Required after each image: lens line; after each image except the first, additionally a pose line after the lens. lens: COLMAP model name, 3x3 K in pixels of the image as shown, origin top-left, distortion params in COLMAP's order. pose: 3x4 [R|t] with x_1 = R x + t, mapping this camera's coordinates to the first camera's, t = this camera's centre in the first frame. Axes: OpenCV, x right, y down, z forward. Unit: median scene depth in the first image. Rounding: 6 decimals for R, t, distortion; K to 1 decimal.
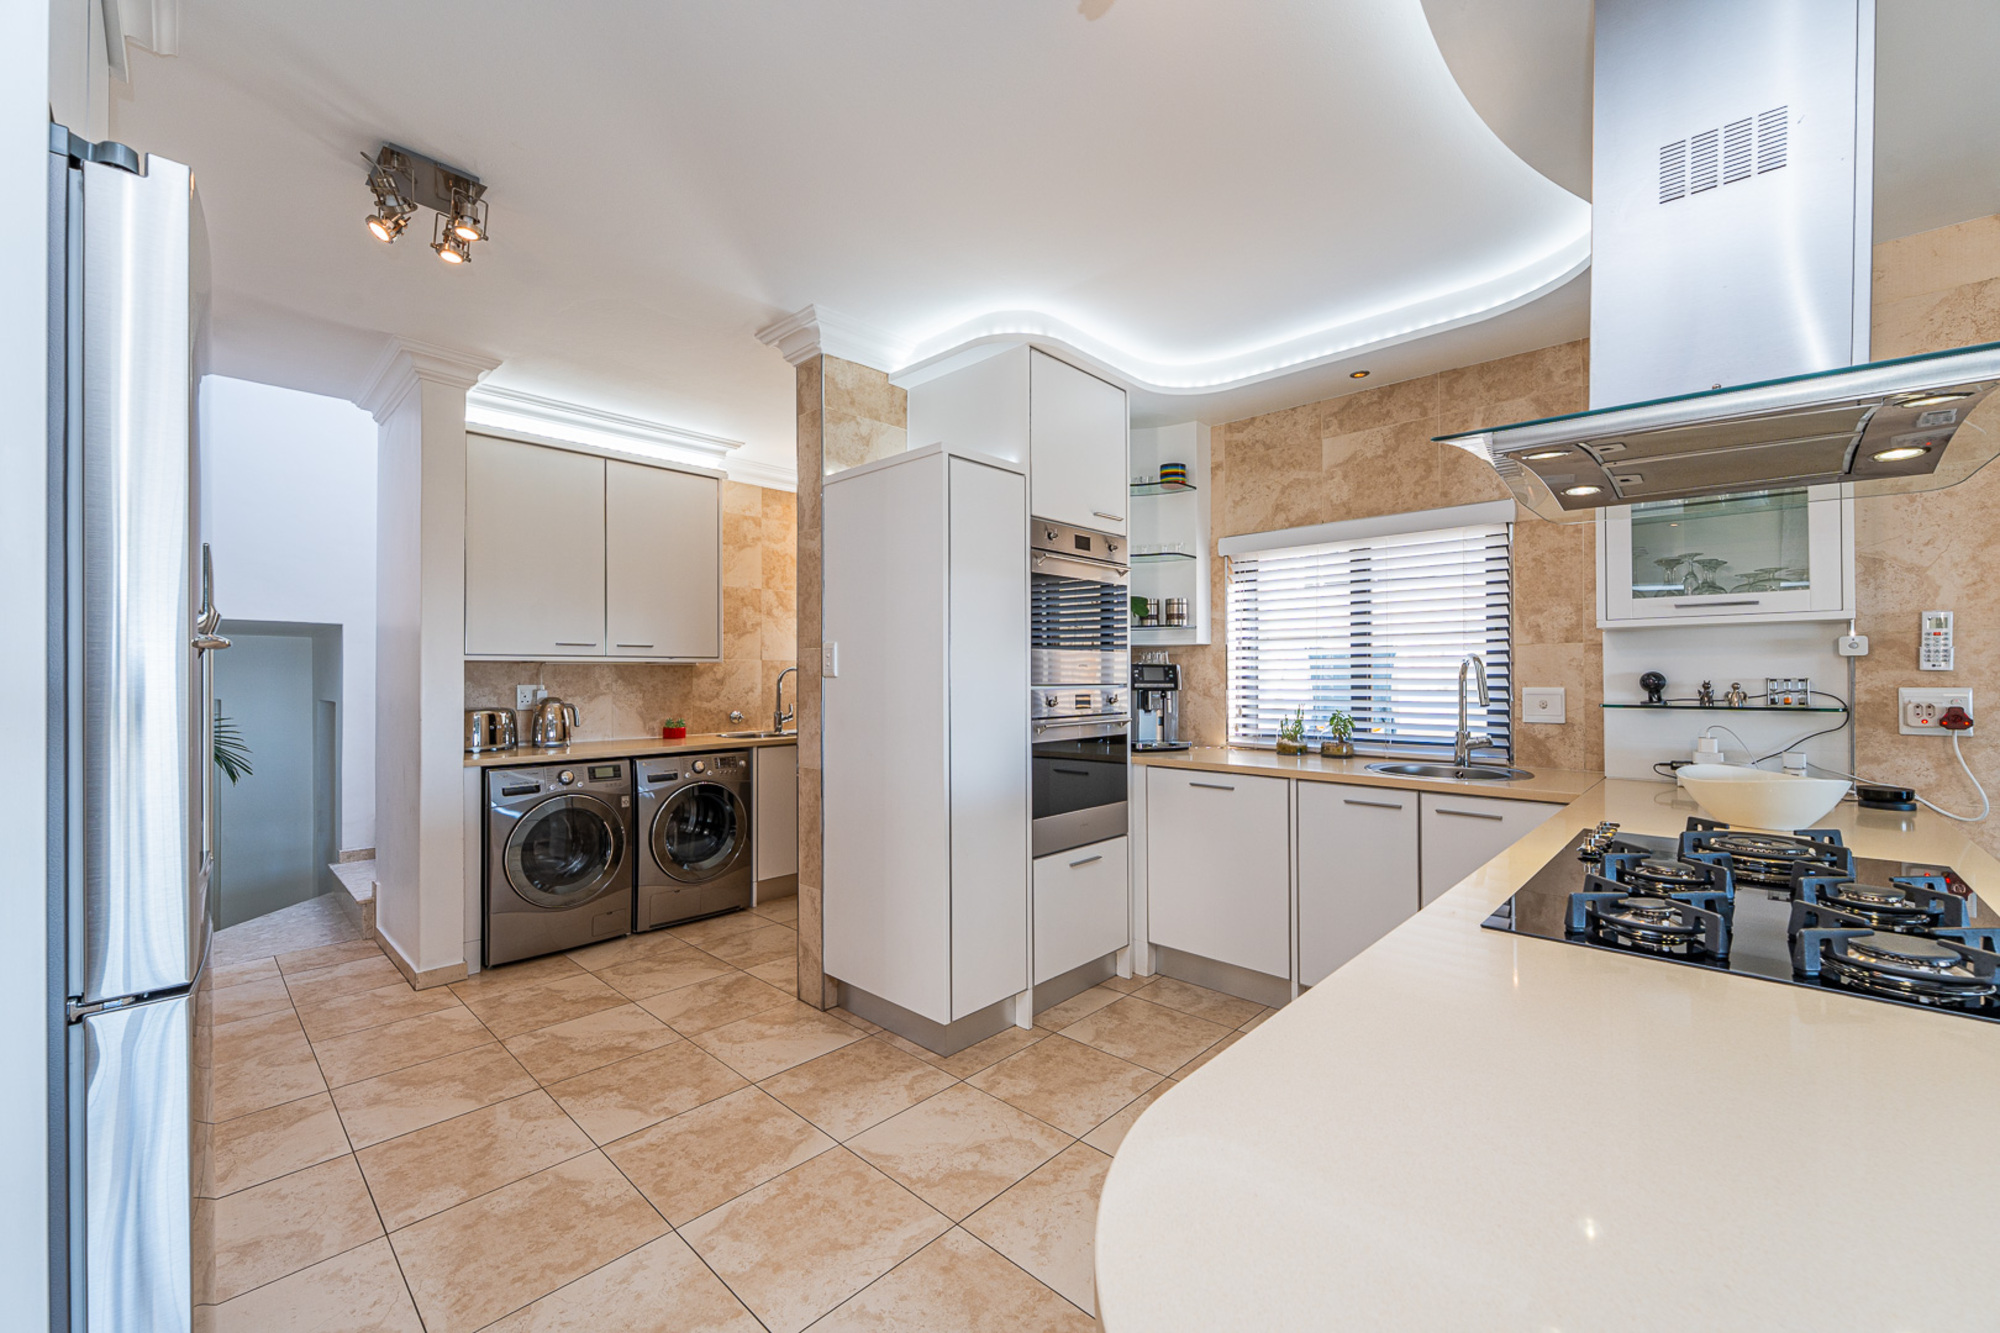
lens RADIAL K [[792.1, 0, 995.6], [0, 792.1, 669.8], [0, 0, 1]] dist [-0.000620, -0.000474]
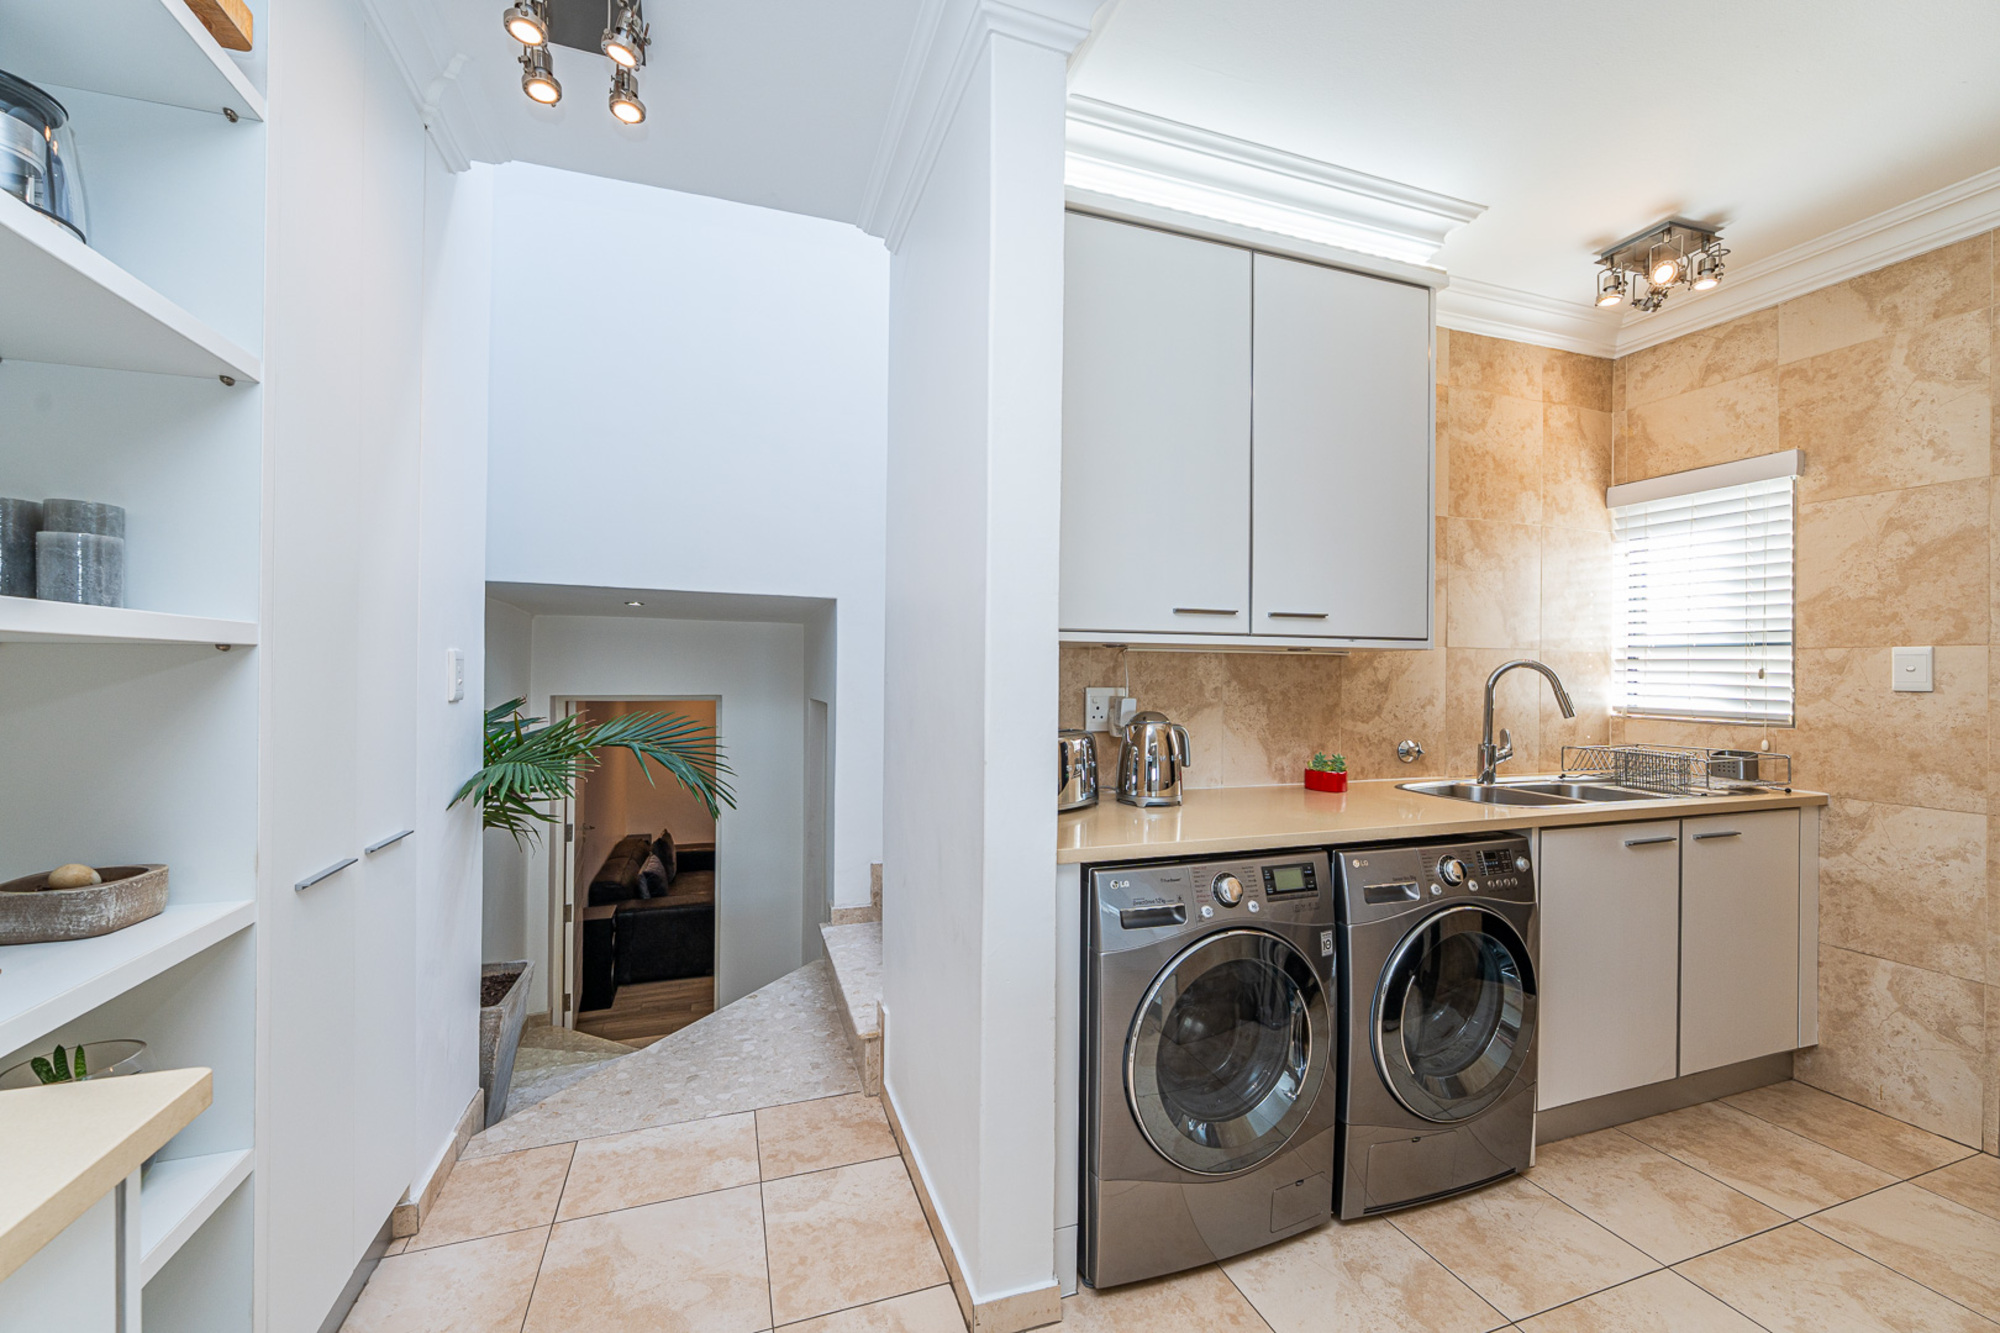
lens RADIAL K [[792.1, 0, 995.6], [0, 792.1, 669.8], [0, 0, 1]] dist [-0.000620, -0.000474]
pose [[0.889717, 0.009237, -0.456419, -0.403729], [-0.008320, 0.999957, 0.004018, 0.004726], [0.456436, 0.000222, 0.889756, 0.466348]]
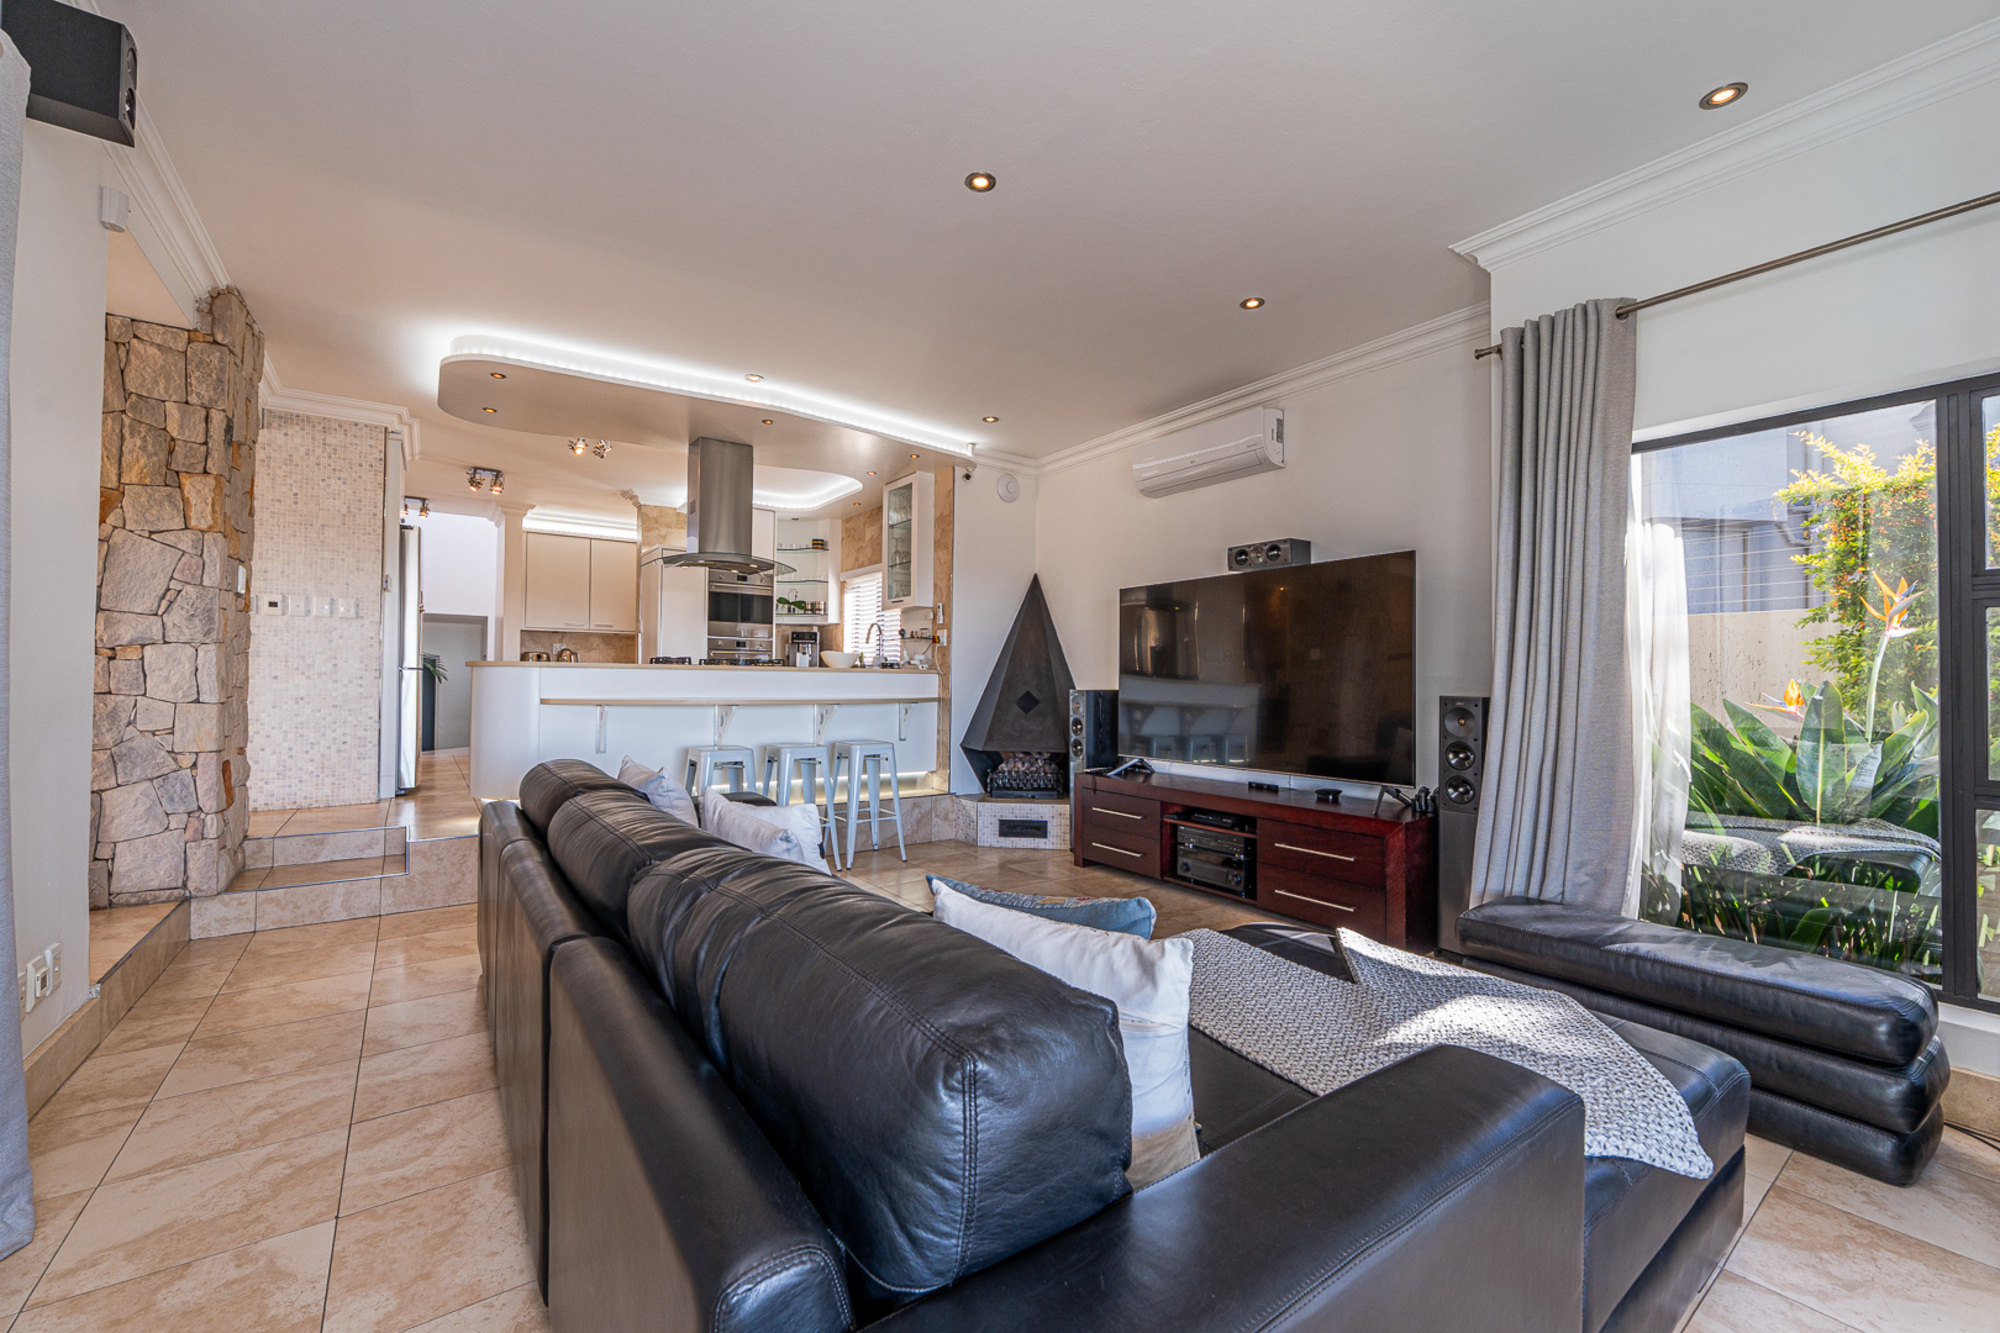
lens RADIAL K [[794.0, 0, 1000.0], [0, 794.0, 666.5], [0, 0, 1]] dist [0.019297, -0.000017]
pose [[0.985124, 0.008021, -0.171655, 0.979644], [-0.011121, 0.999792, -0.017105, 0.108200], [0.171482, 0.018759, 0.985009, -0.946423]]
